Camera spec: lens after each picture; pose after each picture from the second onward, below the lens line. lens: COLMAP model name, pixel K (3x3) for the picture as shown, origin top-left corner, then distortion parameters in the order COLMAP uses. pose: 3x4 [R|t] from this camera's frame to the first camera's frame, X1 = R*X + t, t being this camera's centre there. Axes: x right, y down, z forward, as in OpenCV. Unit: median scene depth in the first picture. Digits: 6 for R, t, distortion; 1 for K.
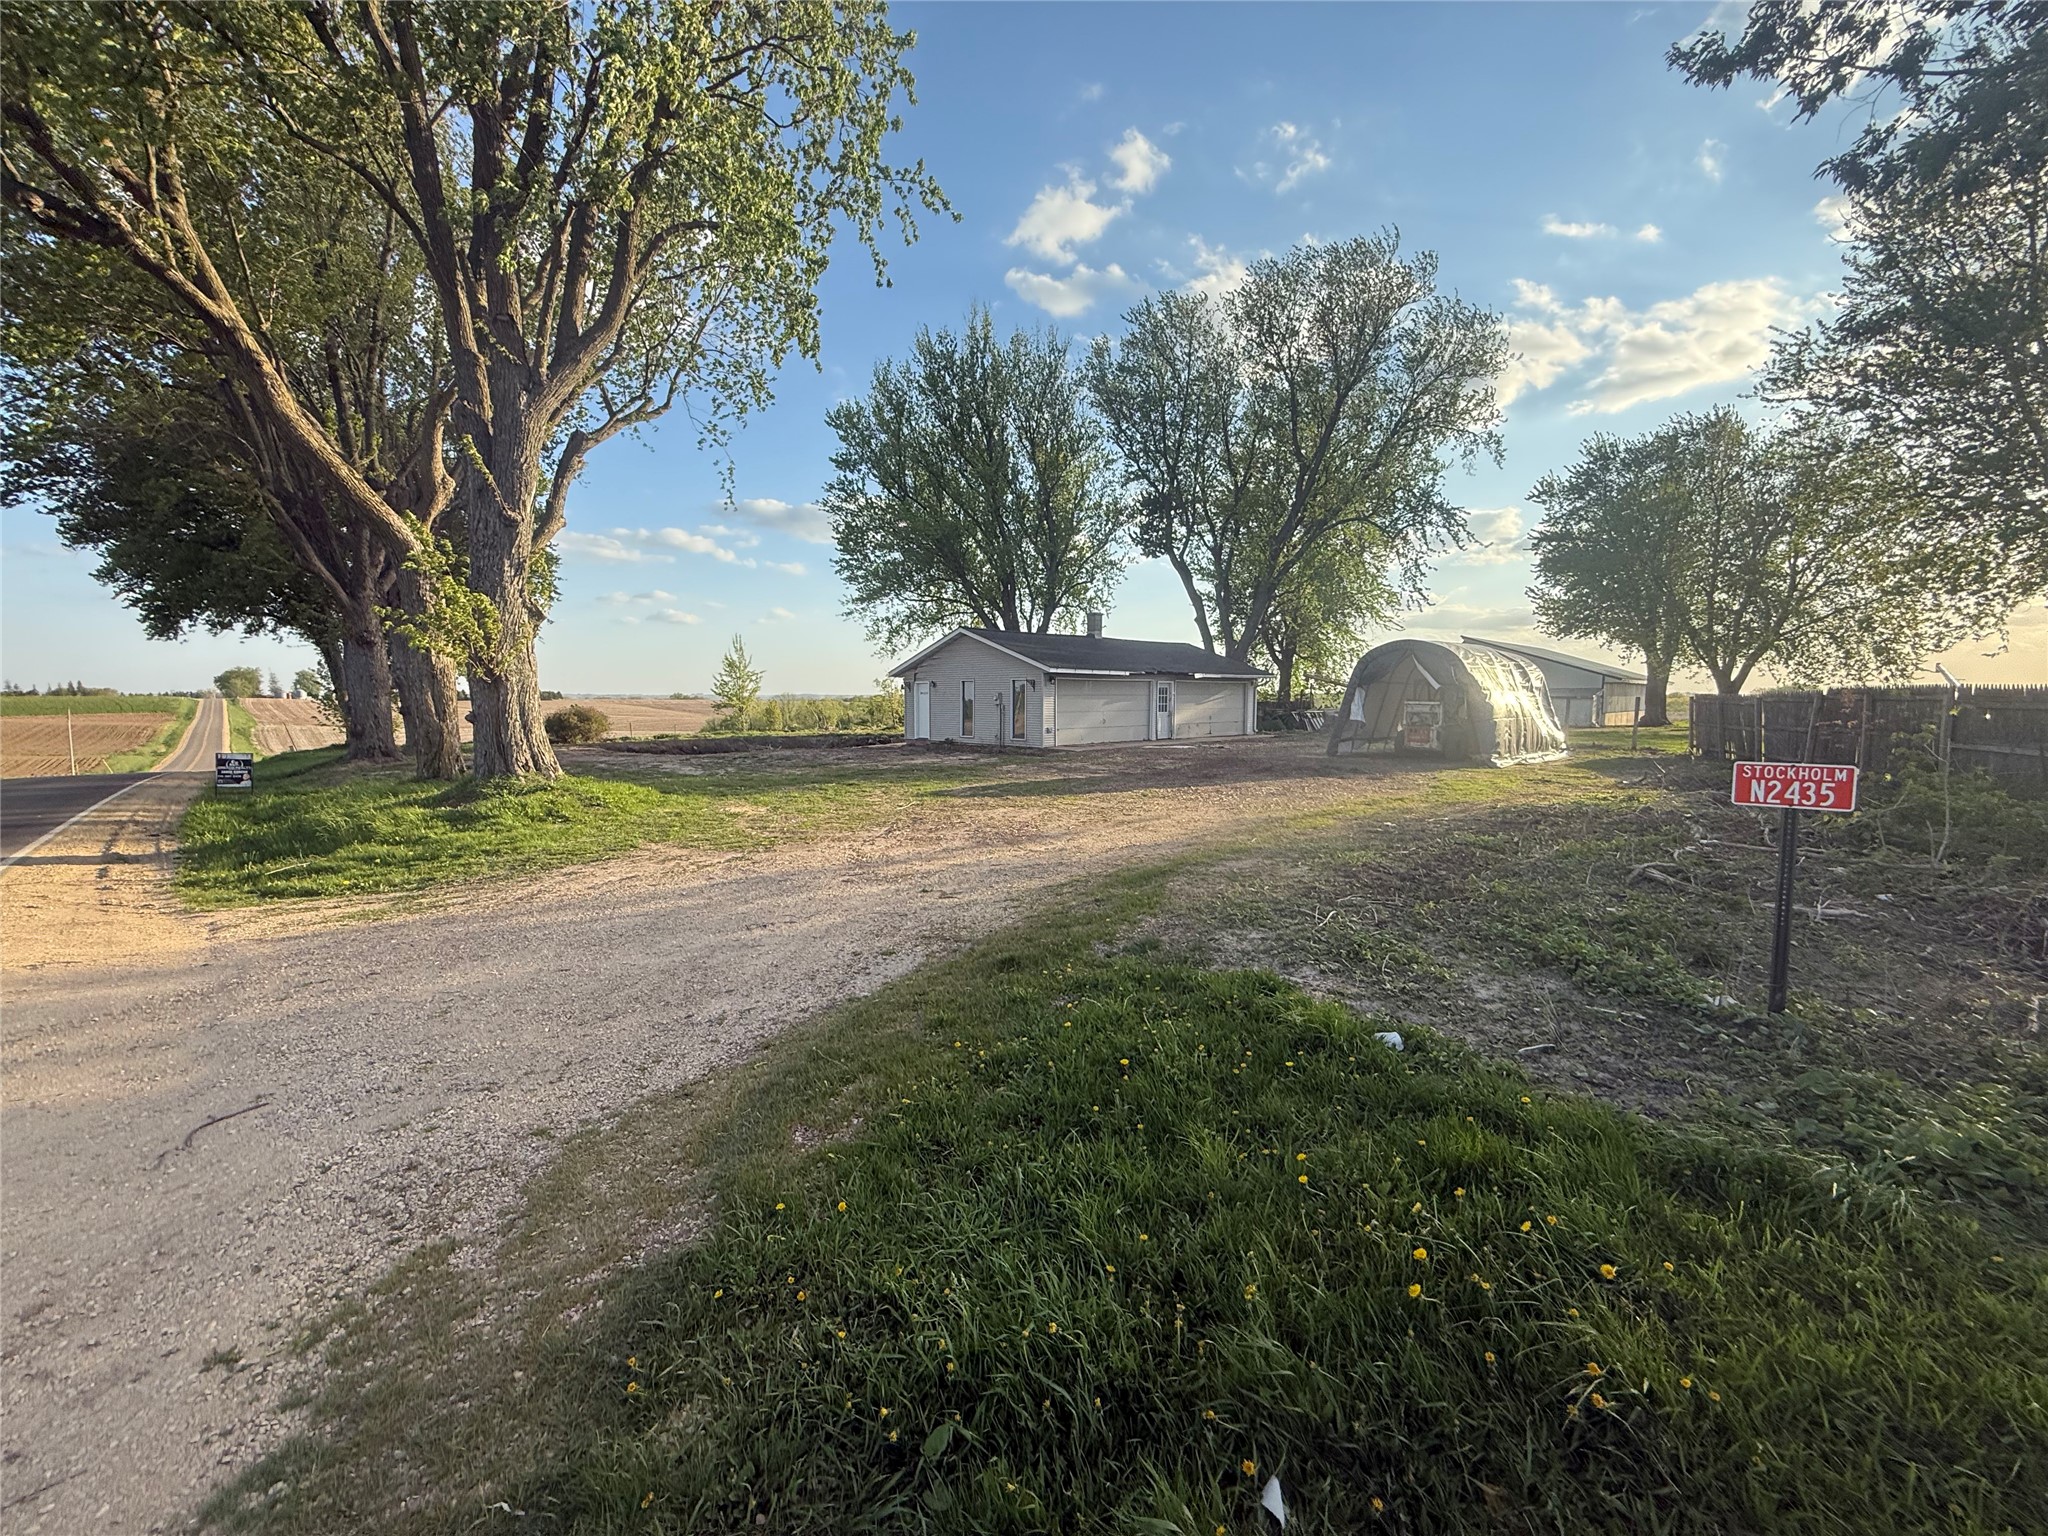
lens RADIAL K [[821.8, 0, 1029.8], [0, 821.8, 775.8], [0, 0, 1]] dist [0.003736, 0.000010]
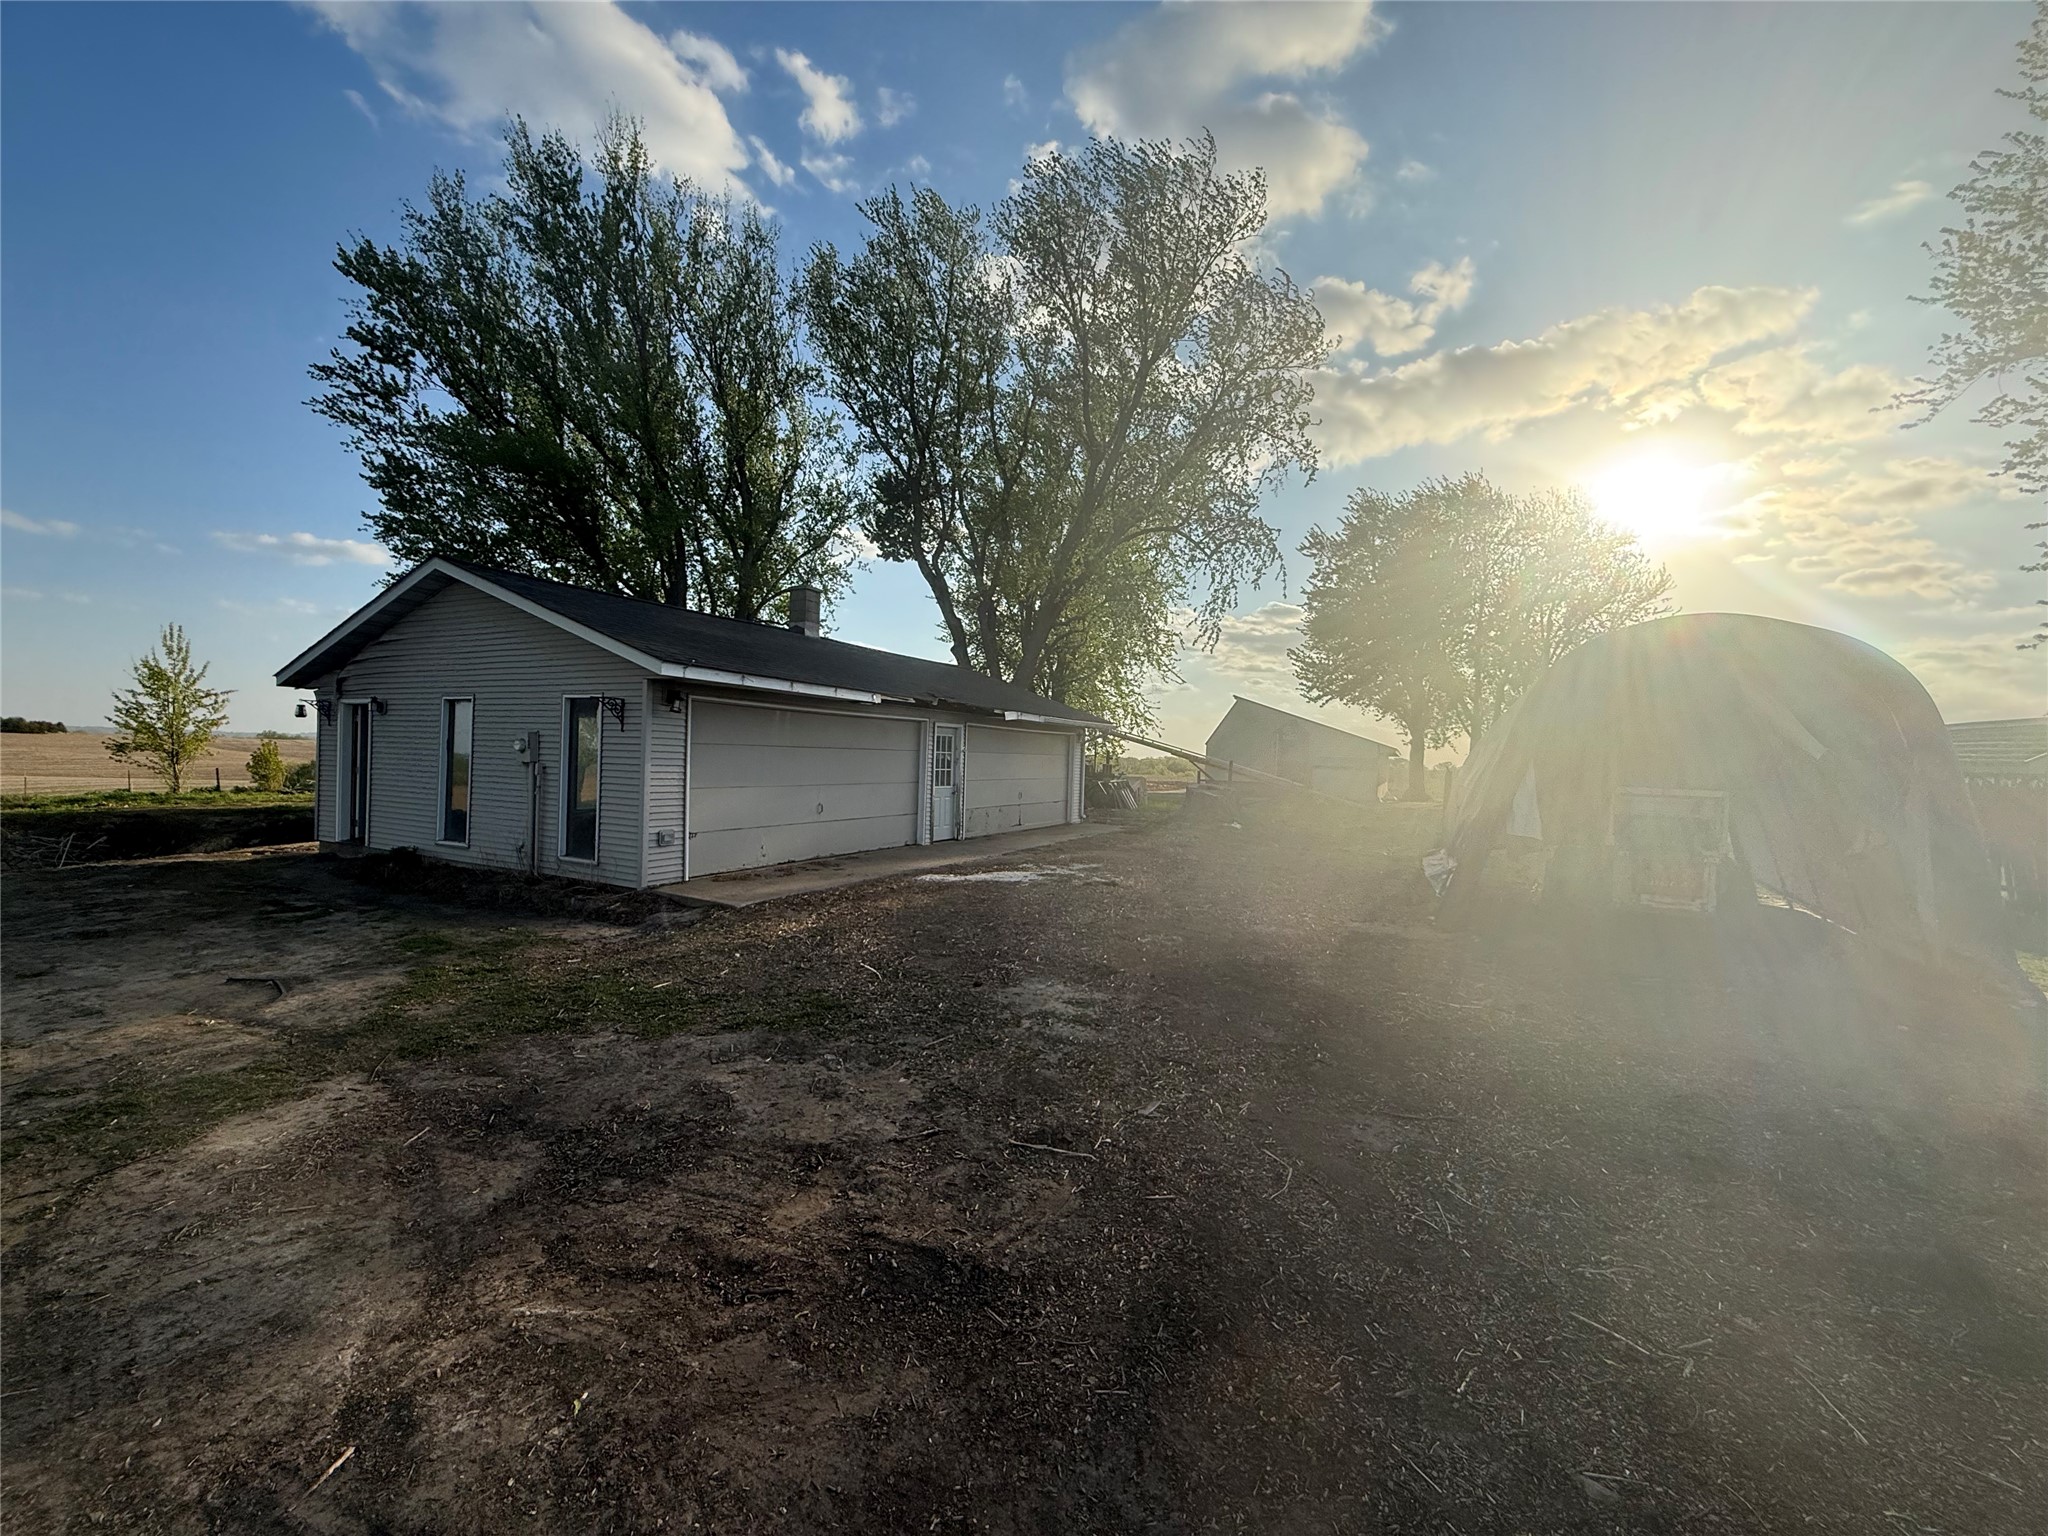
lens RADIAL K [[814.7, 0, 1024.0], [0, 814.7, 768.0], [0, 0, 1]] dist [0.001751, -0.000191]
pose [[0.944489, 0.023808, 0.327679, 0.028117], [0.001869, 0.996966, -0.077822, -0.029458], [-0.328538, 0.074115, 0.941578, 0.308676]]
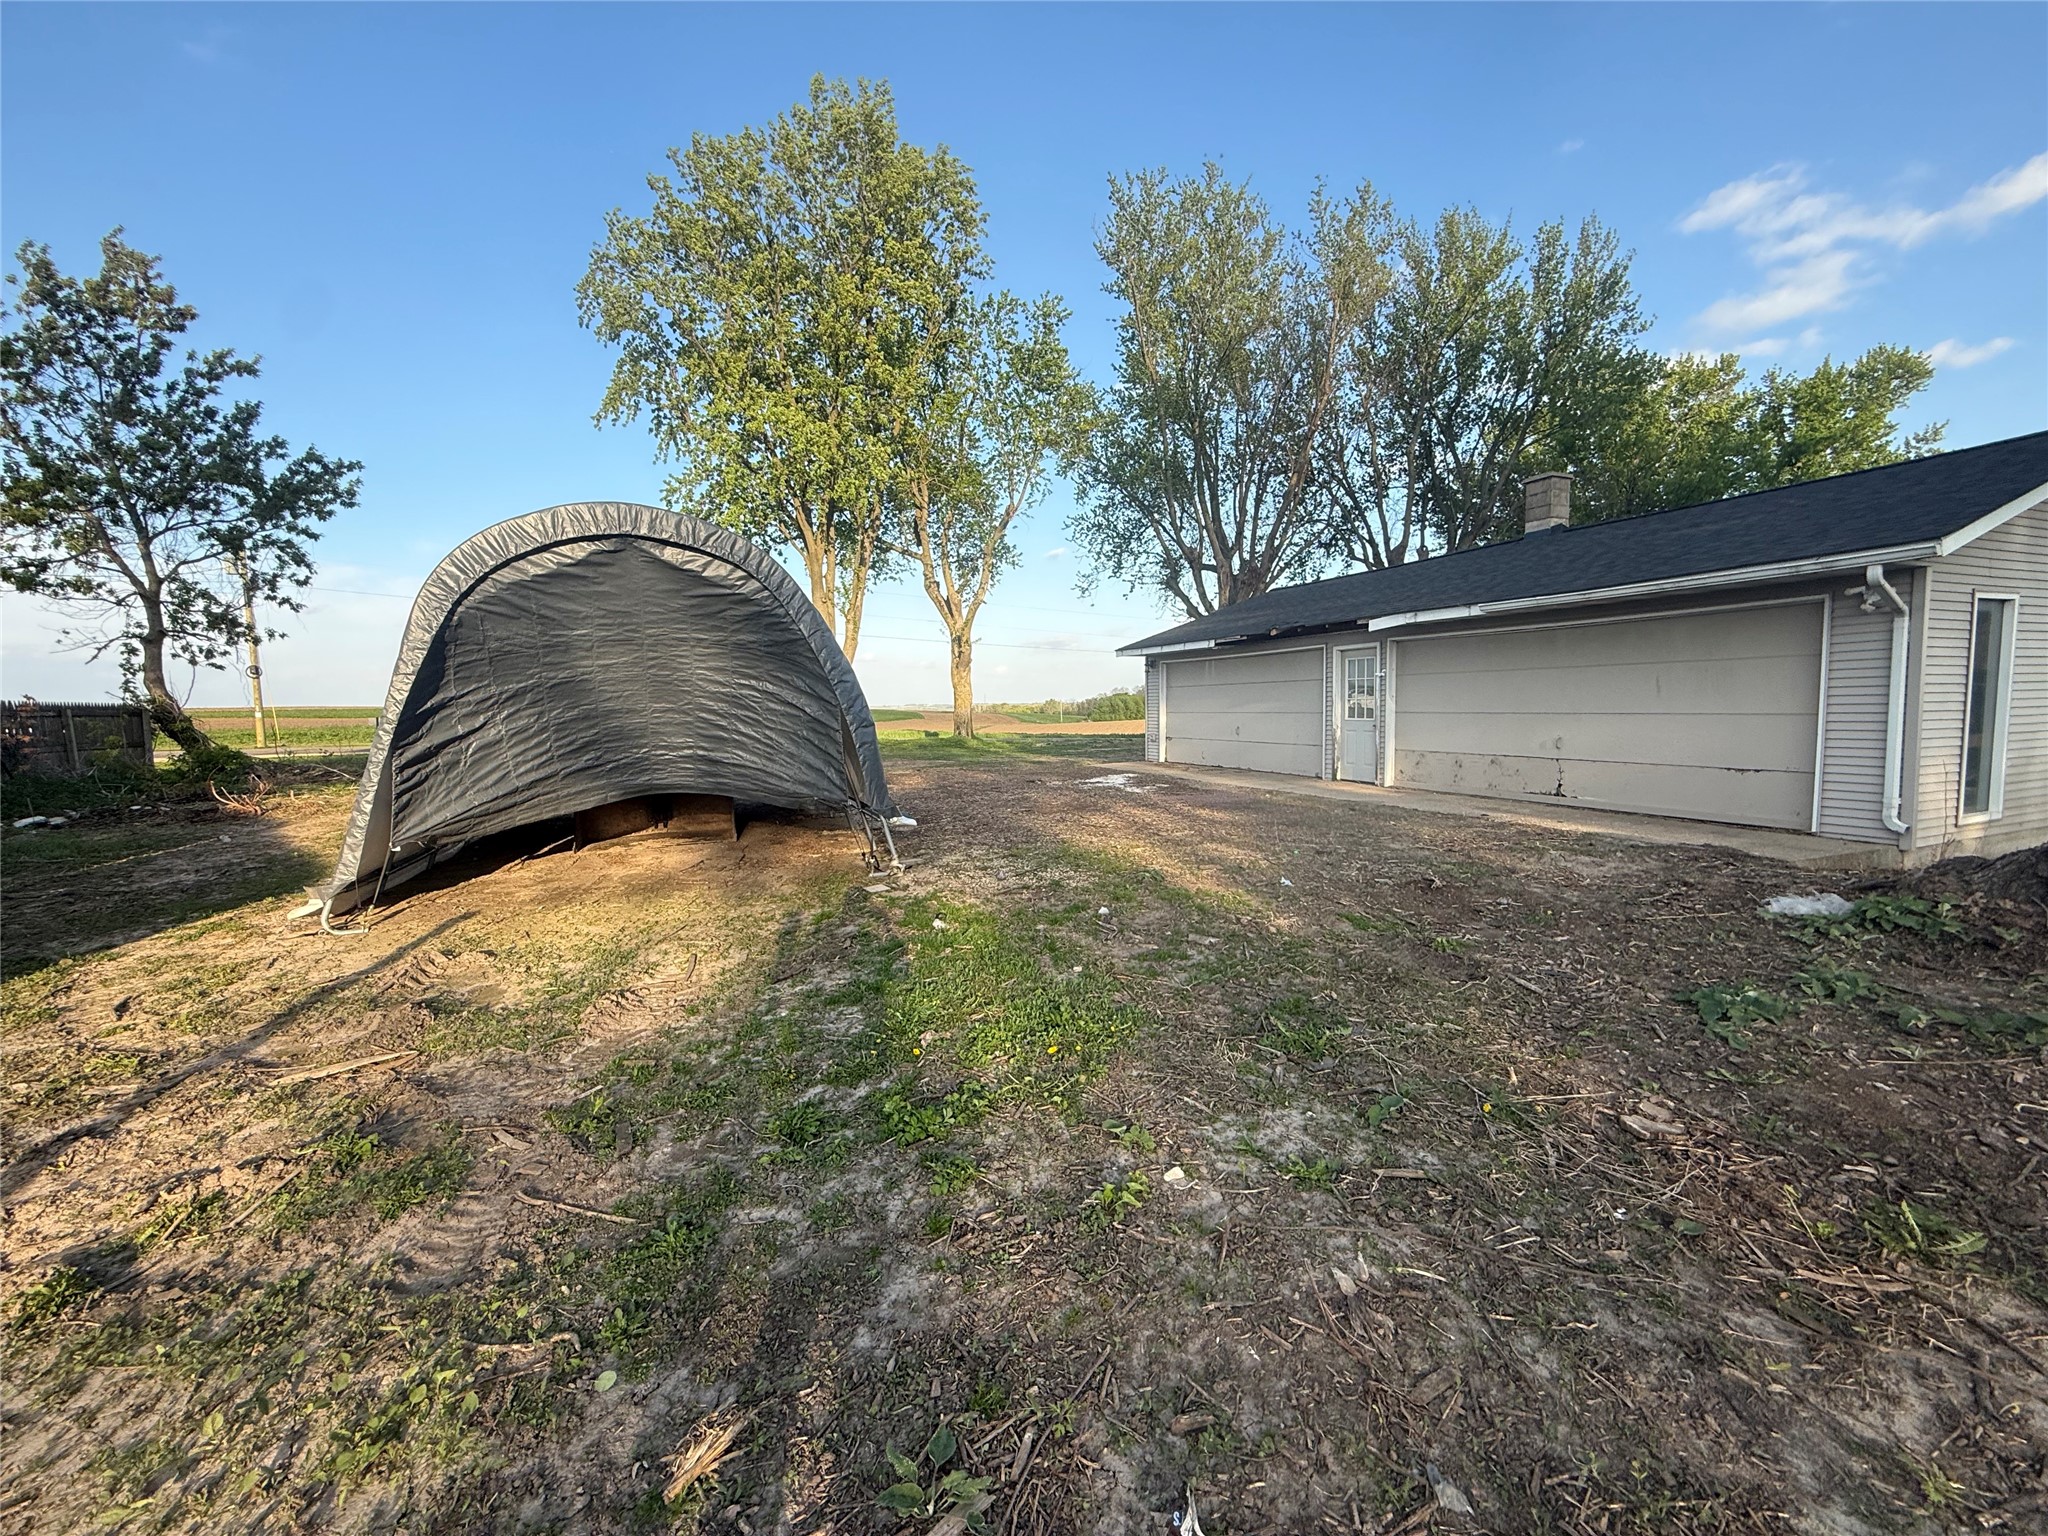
lens RADIAL K [[814.7, 0, 1024.0], [0, 814.7, 768.0], [0, 0, 1]] dist [0.001751, -0.000191]
pose [[-0.369935, 0.093501, -0.924341, 0.360923], [-0.053442, 0.991134, 0.121646, -0.055007], [0.927519, 0.094400, -0.361658, 0.585000]]
